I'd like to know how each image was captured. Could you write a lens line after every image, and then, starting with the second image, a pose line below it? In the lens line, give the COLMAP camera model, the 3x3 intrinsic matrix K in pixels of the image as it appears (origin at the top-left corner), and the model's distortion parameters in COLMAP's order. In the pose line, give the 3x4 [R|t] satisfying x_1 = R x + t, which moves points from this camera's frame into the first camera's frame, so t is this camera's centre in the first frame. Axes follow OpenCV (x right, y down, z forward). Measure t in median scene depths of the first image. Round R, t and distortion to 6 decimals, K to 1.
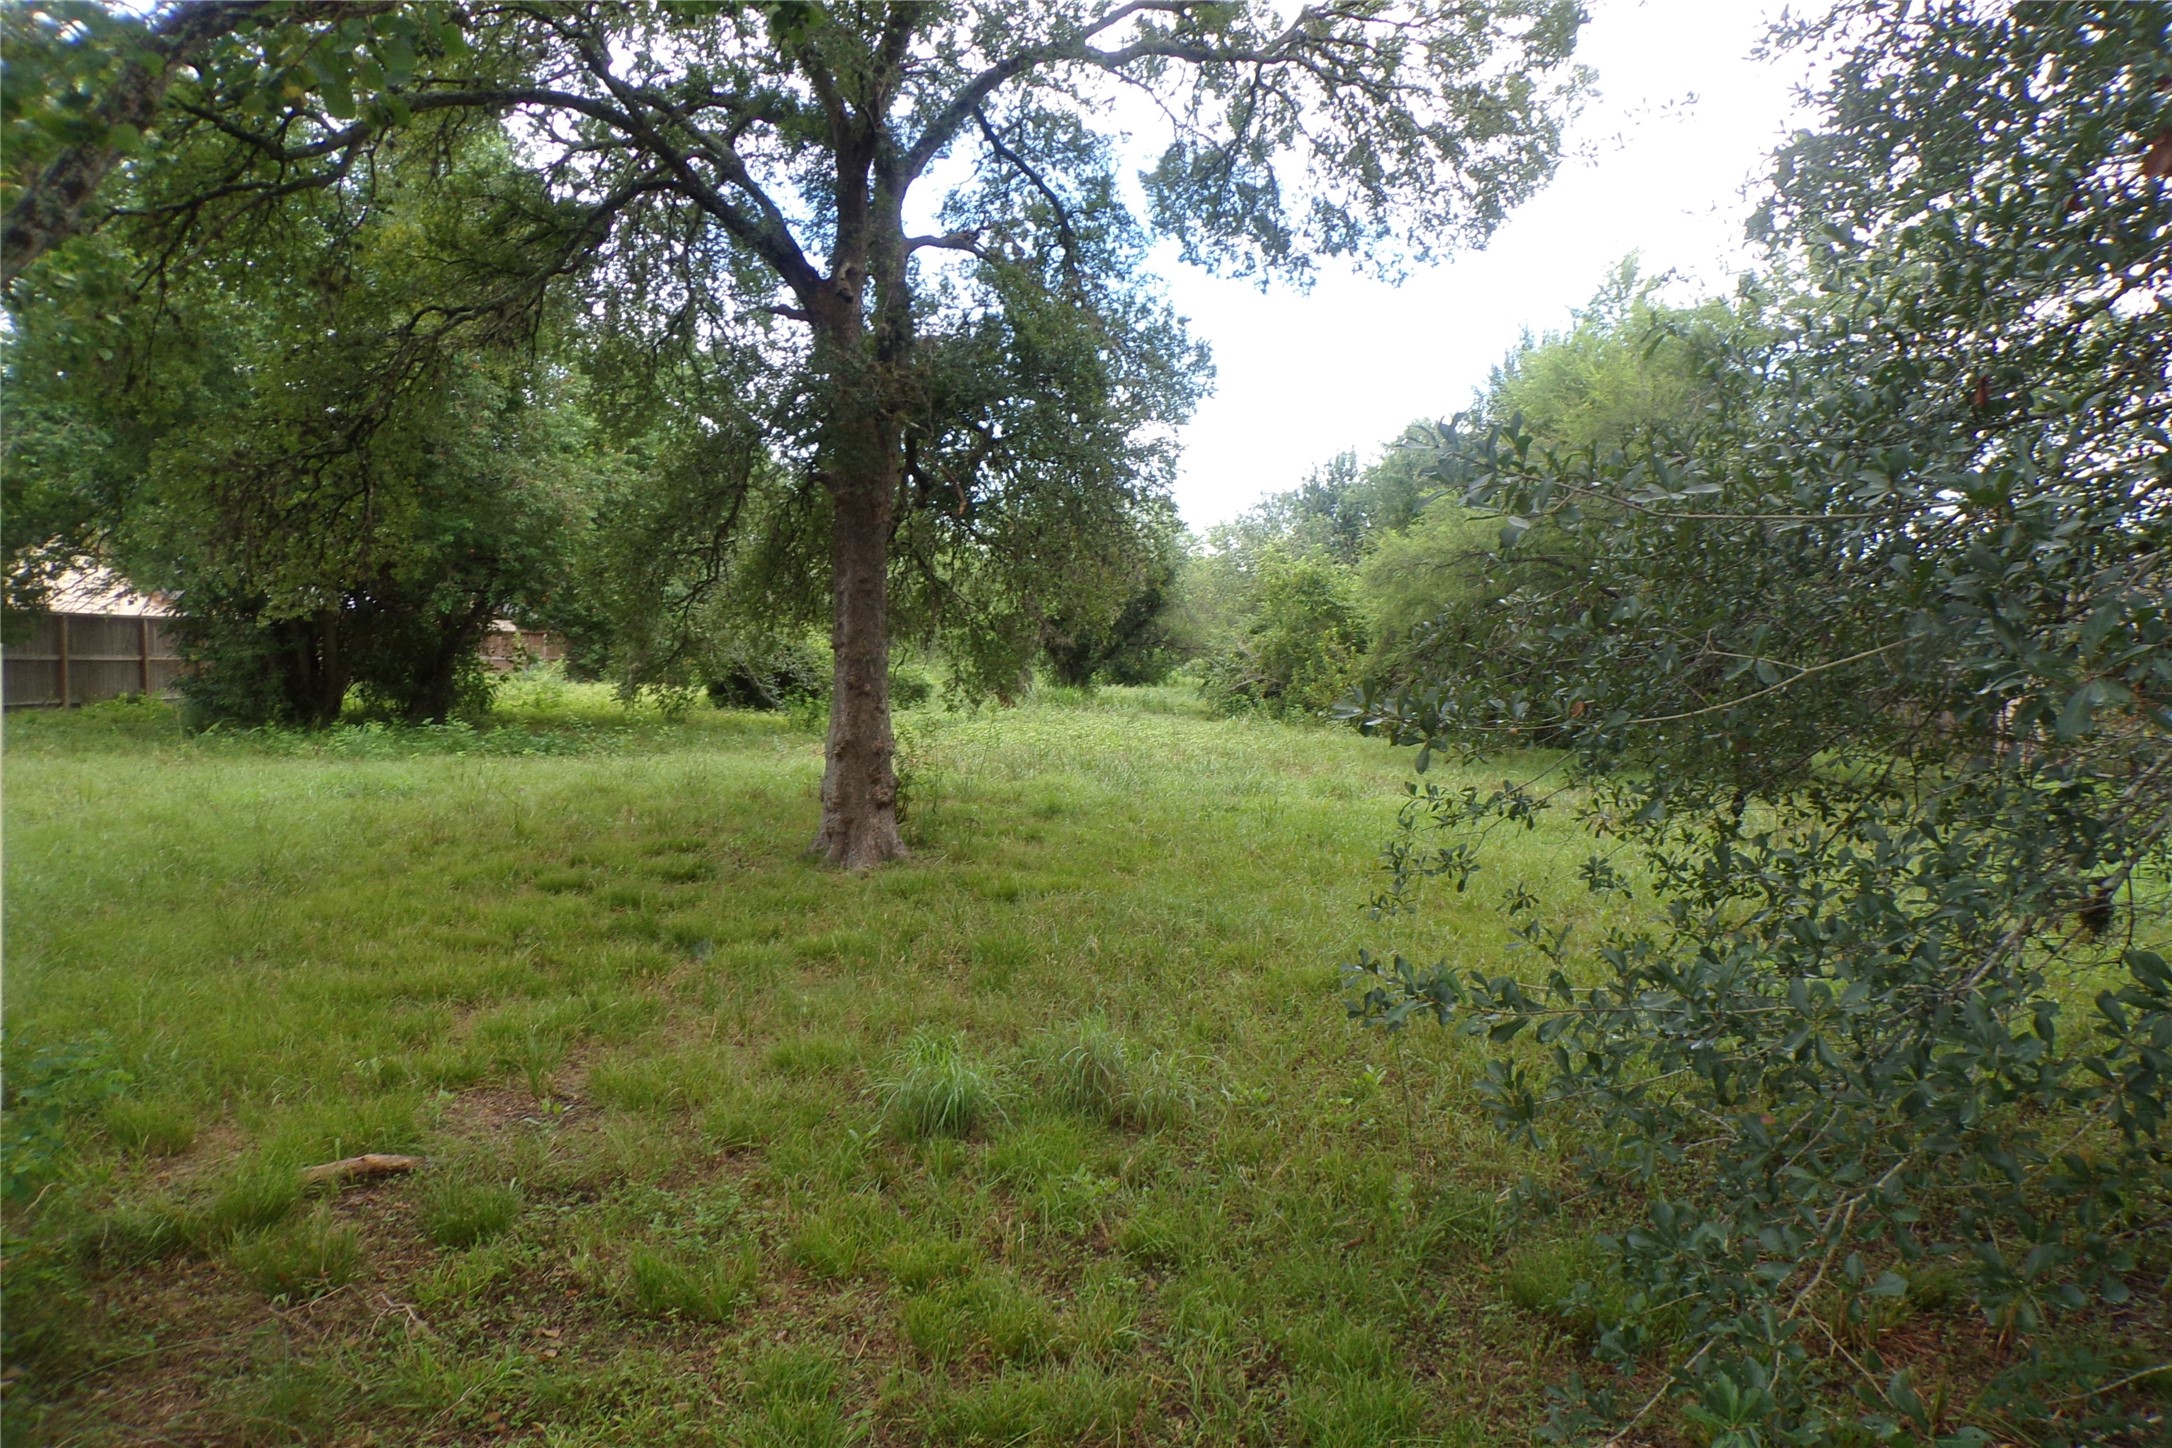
lens RADIAL K [[1478.2, 0, 1078.9], [0, 1478.2, 719.5], [0, 0, 1]] dist [0.002938, 0.010807]
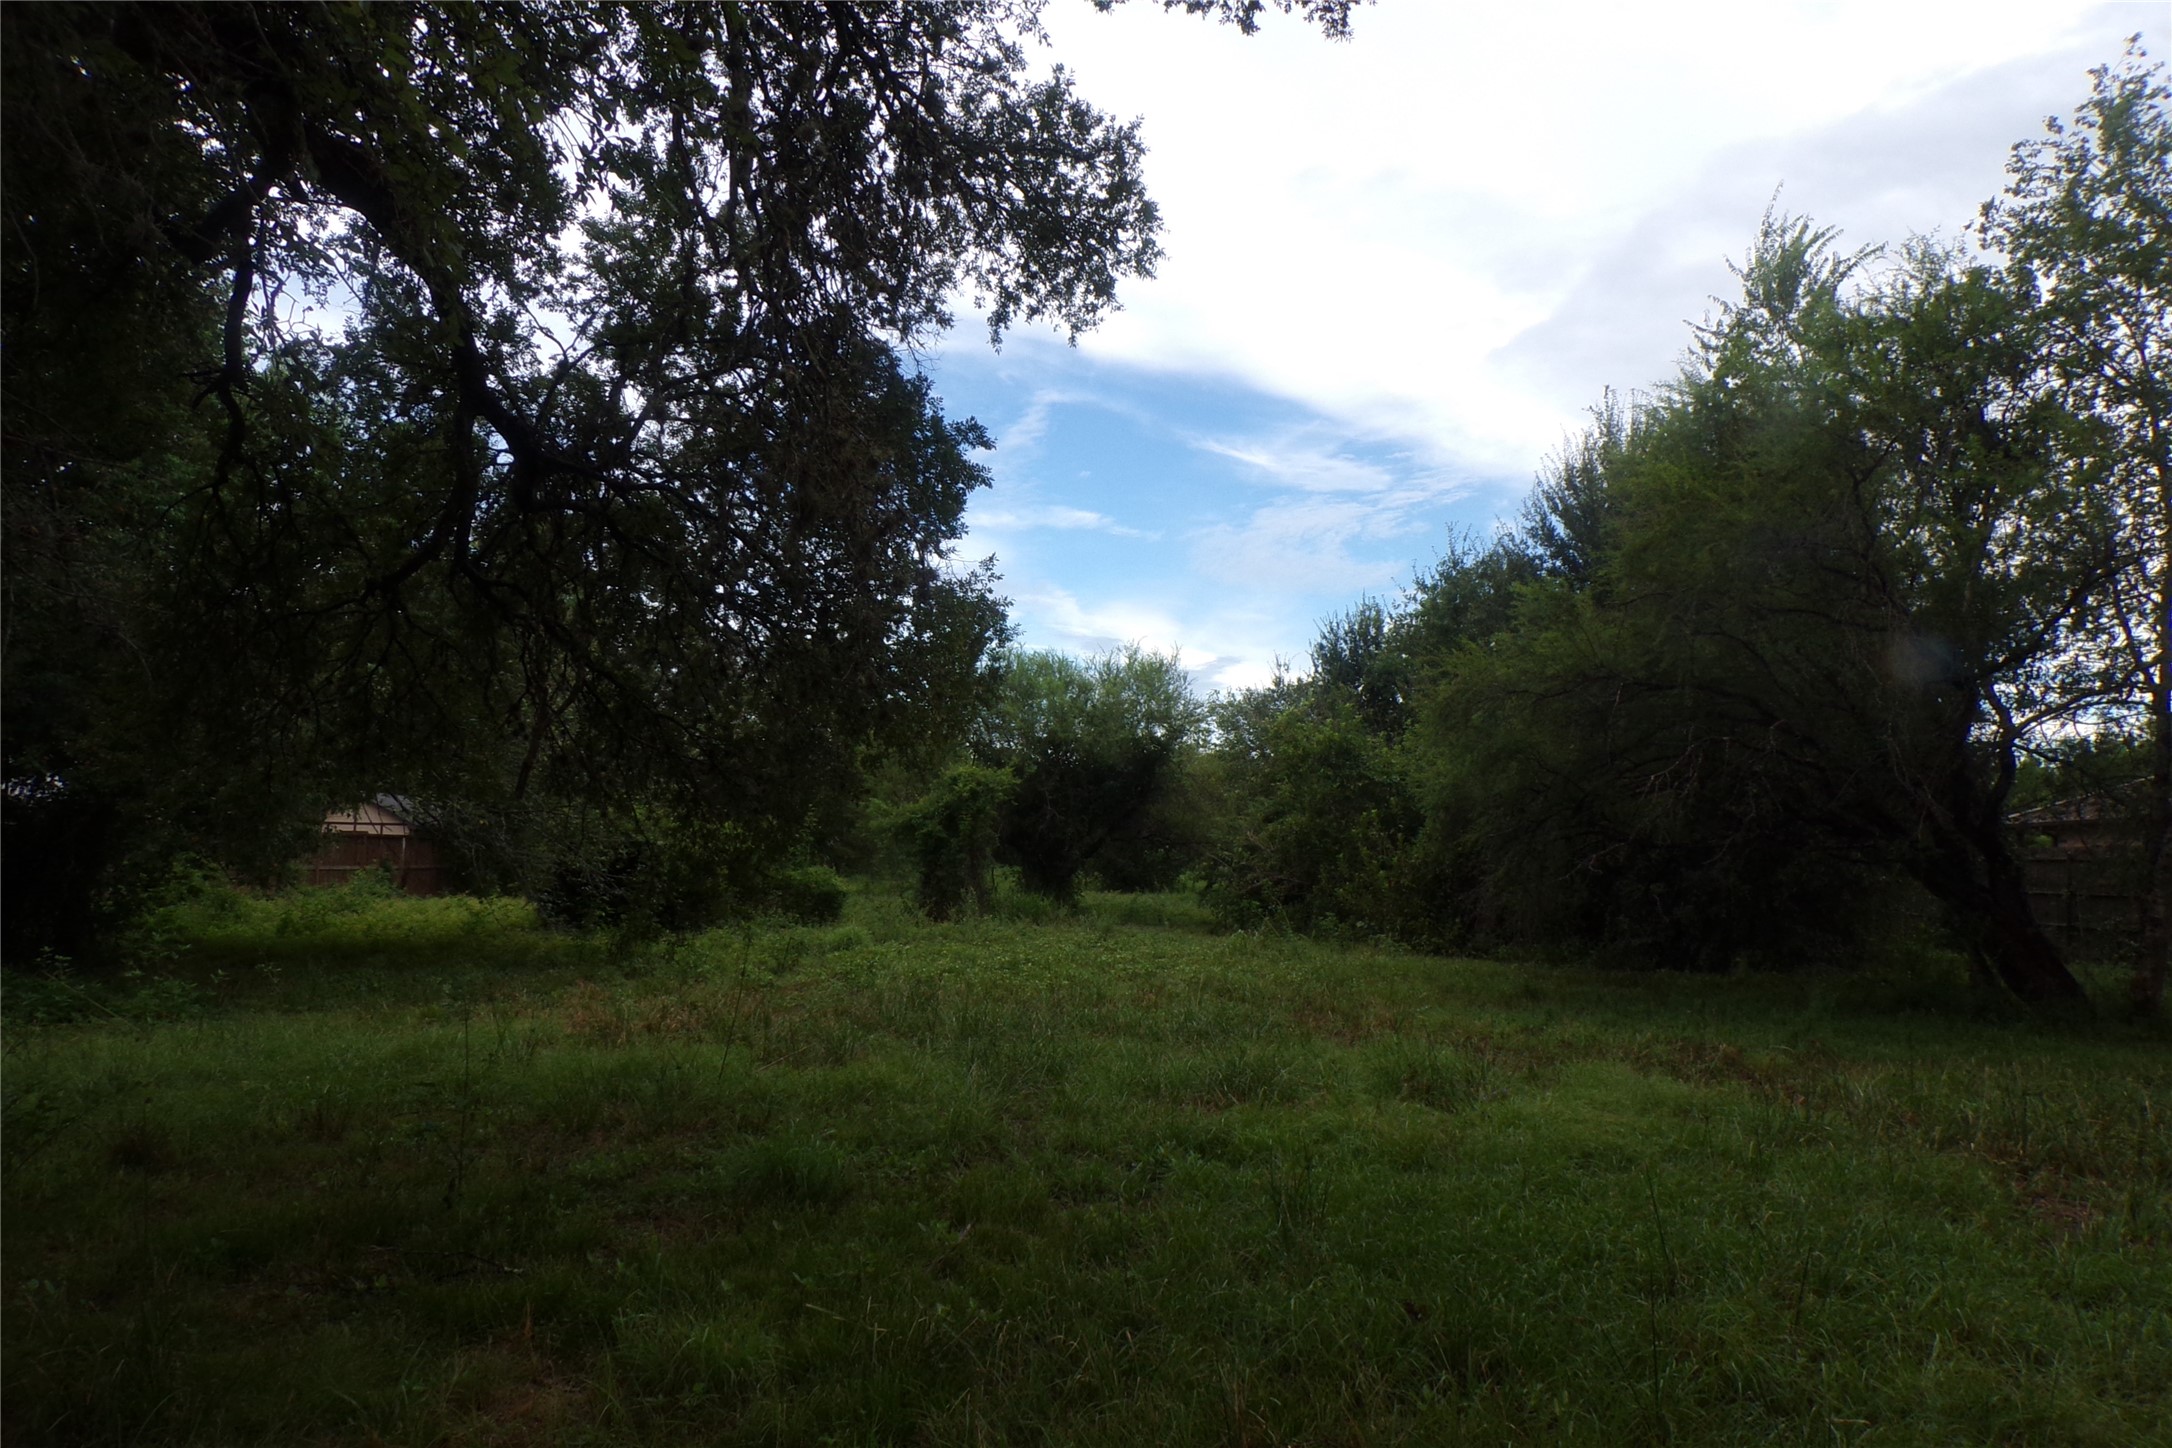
lens RADIAL K [[1478.2, 0, 1096.8], [0, 1478.2, 721.8], [0, 0, 1]] dist [0.002938, 0.010807]
pose [[0.999907, -0.013667, -0.000463, 0.031542], [0.013472, 0.990329, -0.138084, -0.003611], [0.002345, 0.138065, 0.990420, 0.238033]]
